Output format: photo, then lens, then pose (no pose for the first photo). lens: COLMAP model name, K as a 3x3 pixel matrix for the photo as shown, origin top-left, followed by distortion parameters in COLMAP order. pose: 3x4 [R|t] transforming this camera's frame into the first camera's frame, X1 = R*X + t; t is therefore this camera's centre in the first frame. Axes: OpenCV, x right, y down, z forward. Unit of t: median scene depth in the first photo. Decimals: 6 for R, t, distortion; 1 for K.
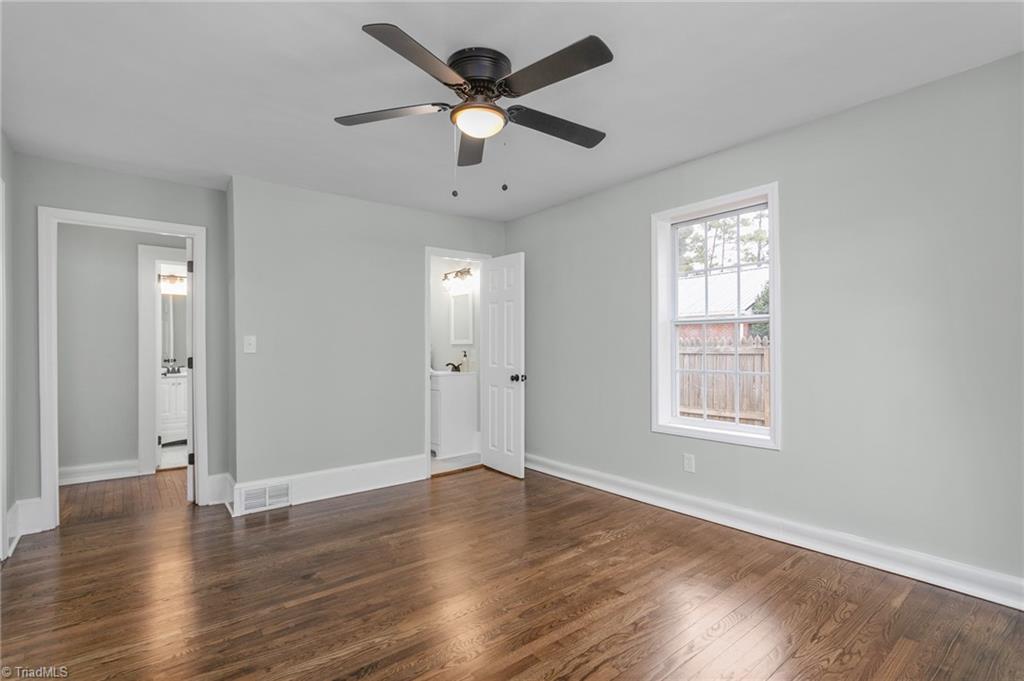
lens RADIAL K [[490.0, 0, 512.2], [0, 490.0, 343.9], [0, 0, 1]] dist [-0.004402, 0.002076]
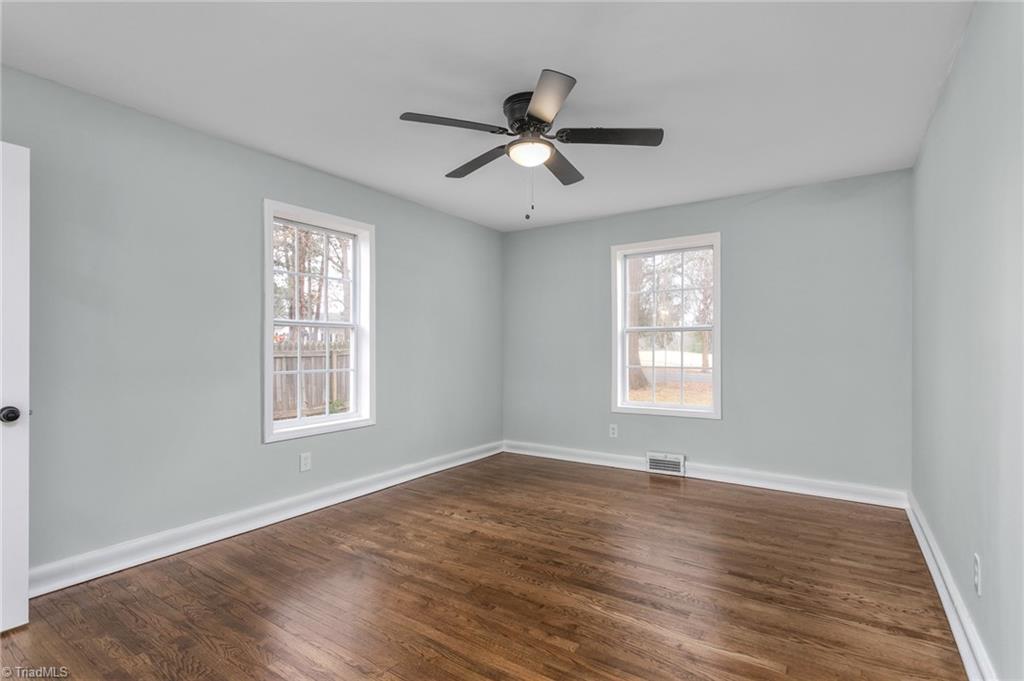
lens RADIAL K [[490.0, 0, 512.2], [0, 490.0, 342.7], [0, 0, 1]] dist [-0.004402, 0.002076]
pose [[-0.284045, 0.015616, 0.958684, -0.824376], [0.005318, 0.999878, -0.014711, 0.009568], [-0.958796, 0.000920, -0.284094, 0.957785]]
